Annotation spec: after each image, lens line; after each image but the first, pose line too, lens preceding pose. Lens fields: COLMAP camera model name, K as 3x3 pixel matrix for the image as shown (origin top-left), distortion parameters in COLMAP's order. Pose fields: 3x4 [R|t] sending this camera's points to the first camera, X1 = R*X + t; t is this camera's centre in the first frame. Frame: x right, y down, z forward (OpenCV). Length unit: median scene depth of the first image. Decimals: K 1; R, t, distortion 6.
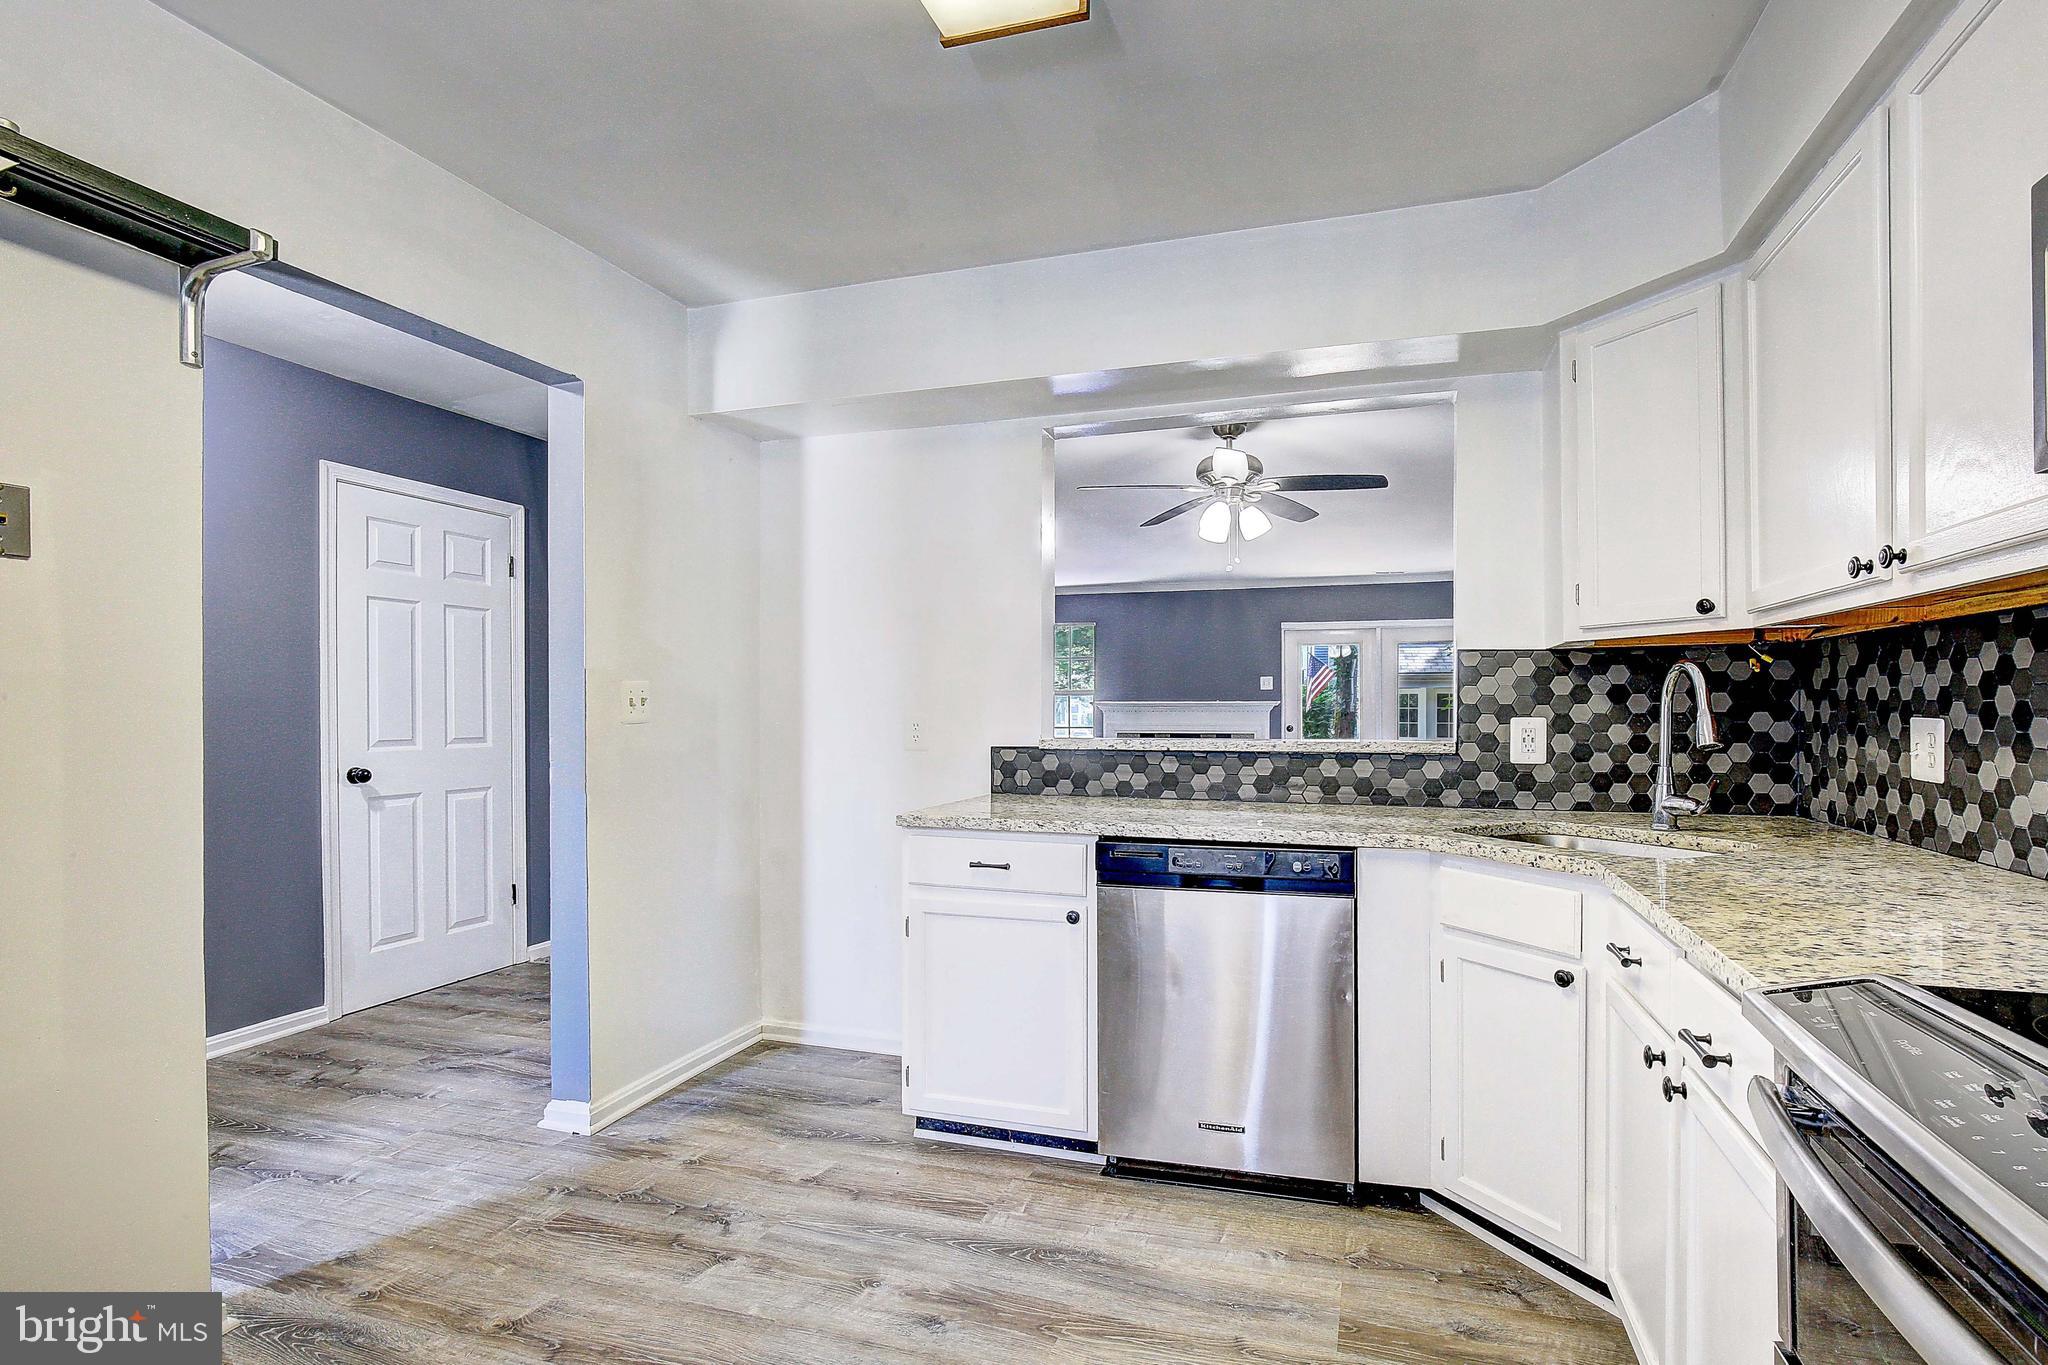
lens RADIAL K [[965.2, 0, 1061.9], [0, 965.2, 716.2], [0, 0, 1]] dist [0.000599, 0.000174]
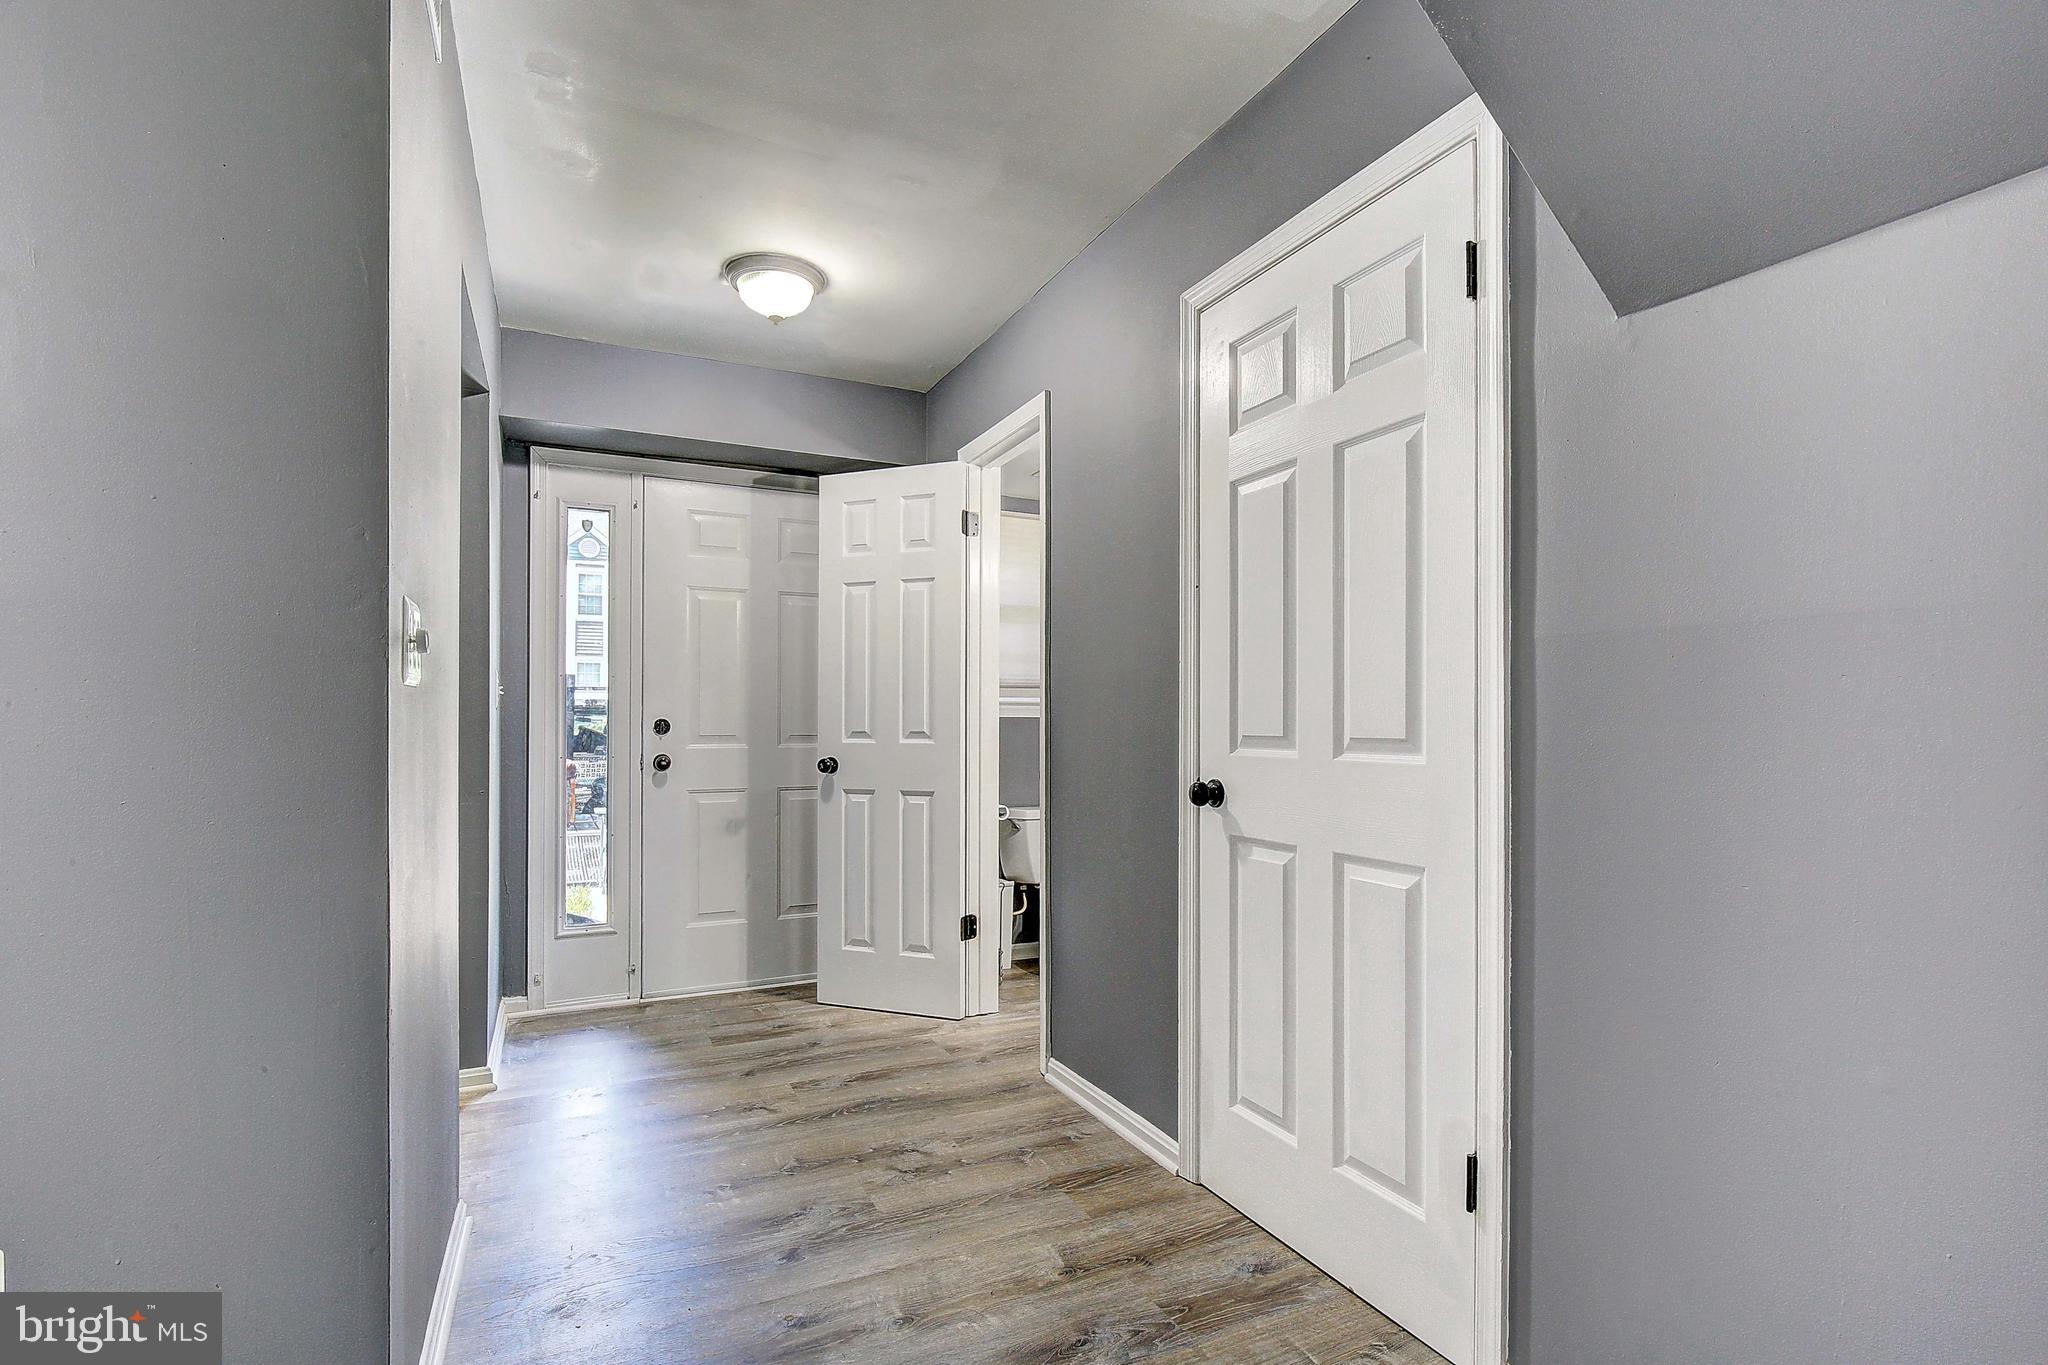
lens RADIAL K [[967.2, 0, 1045.8], [0, 967.2, 711.2], [0, 0, 1]] dist [-0.005672, -0.000505]
pose [[-0.714660, -0.004270, -0.699459, -0.234755], [-0.003156, 0.999991, -0.002880, 0.011894], [0.699465, 0.000149, -0.714667, 1.320623]]
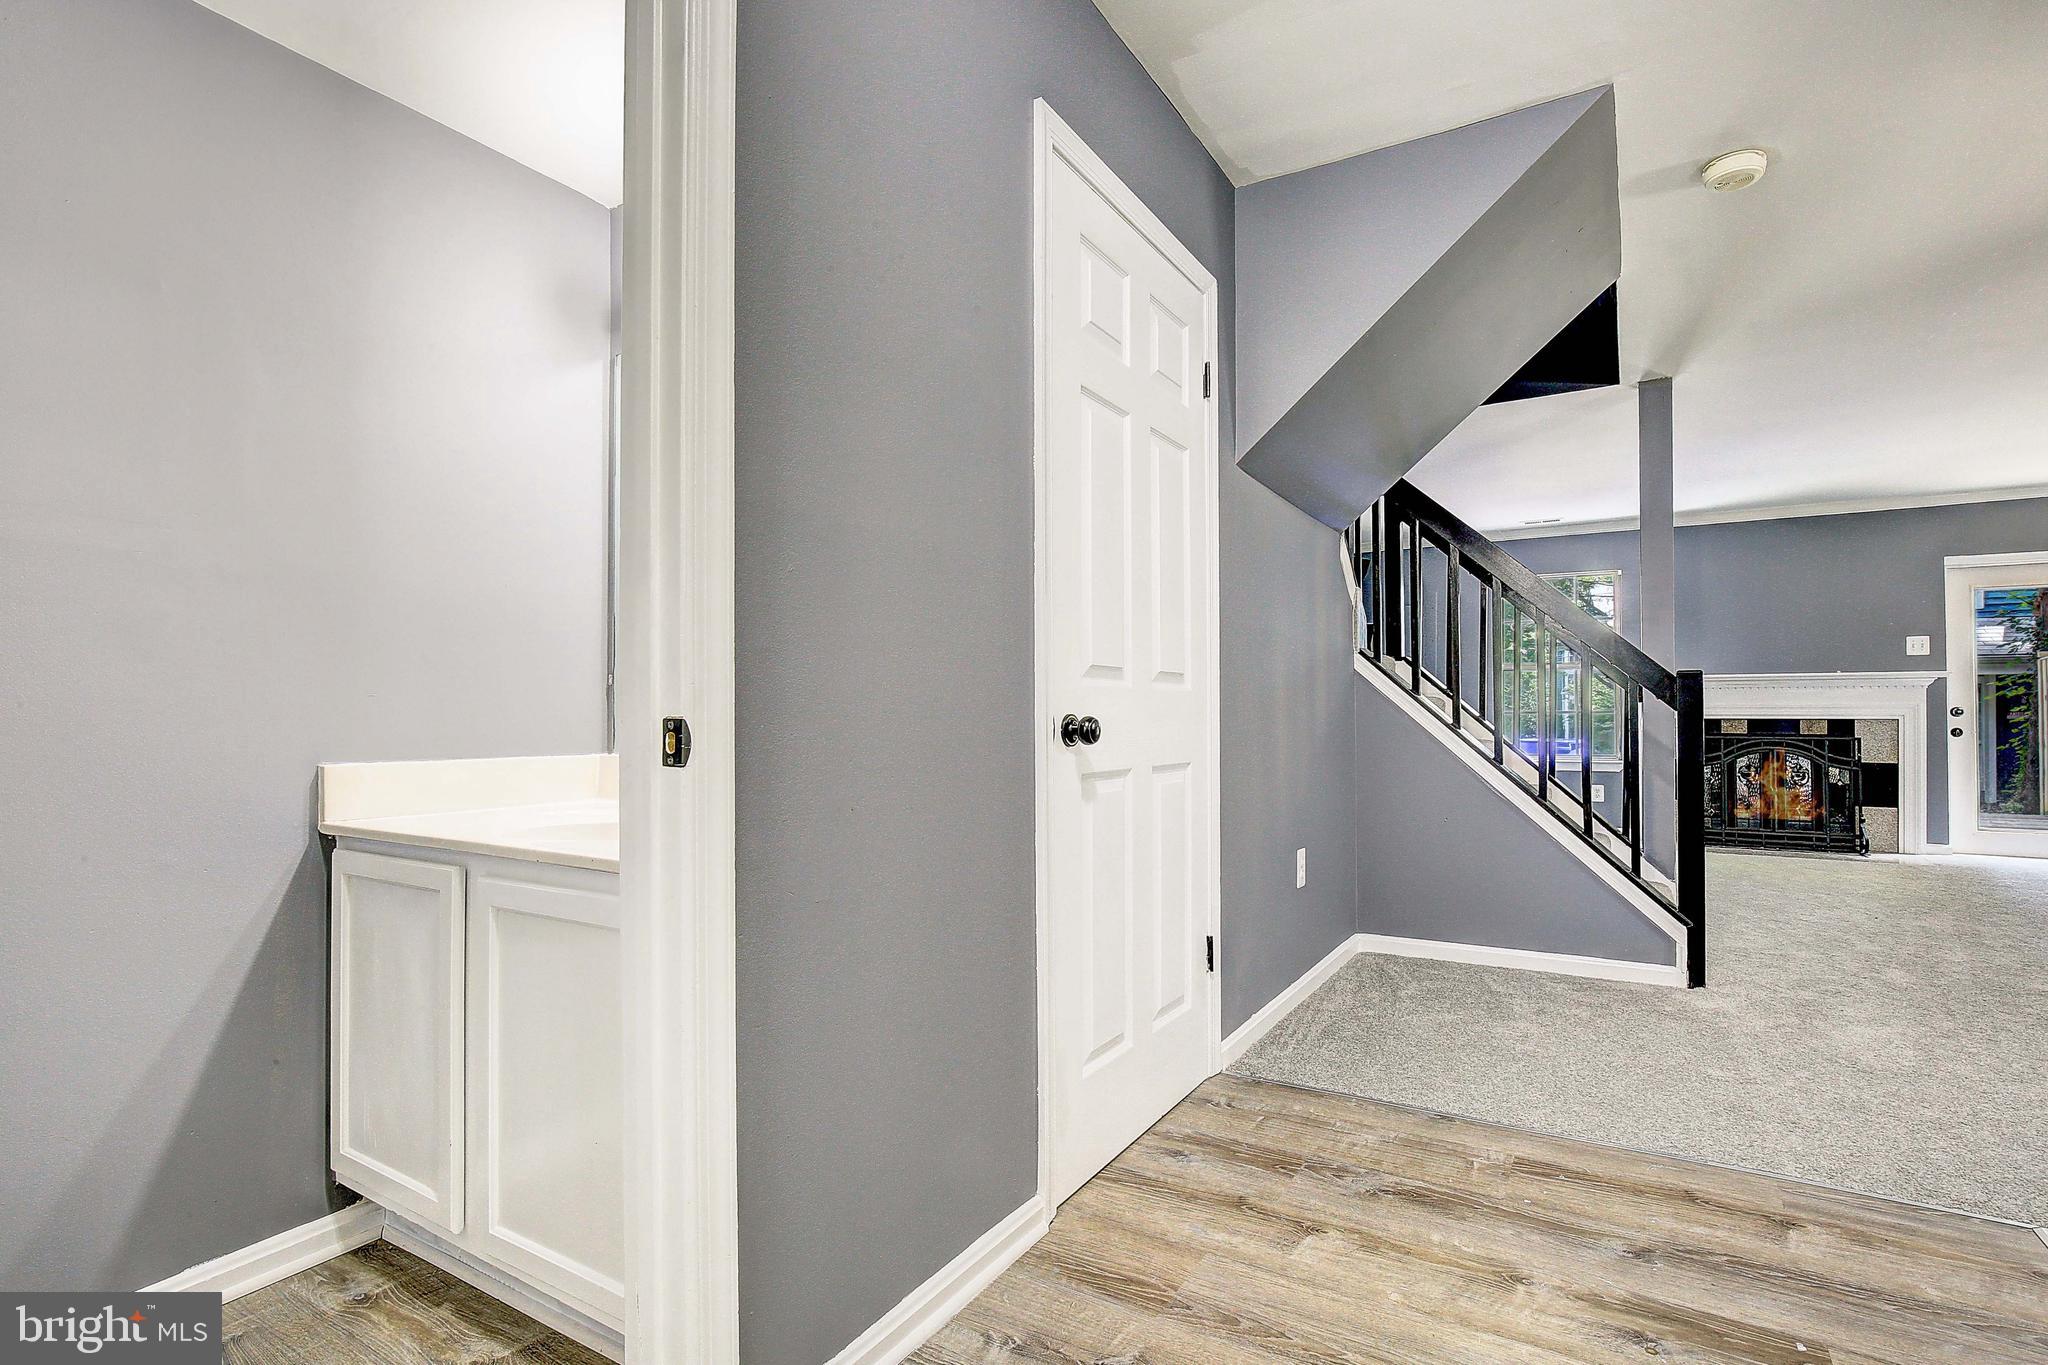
lens RADIAL K [[967.2, 0, 1045.8], [0, 967.2, 711.2], [0, 0, 1]] dist [-0.005672, -0.000505]
pose [[0.972705, -0.002487, -0.232031, -0.609509], [-0.000488, 0.999918, -0.012763, 0.056059], [0.232044, 0.012528, 0.972625, 0.489978]]
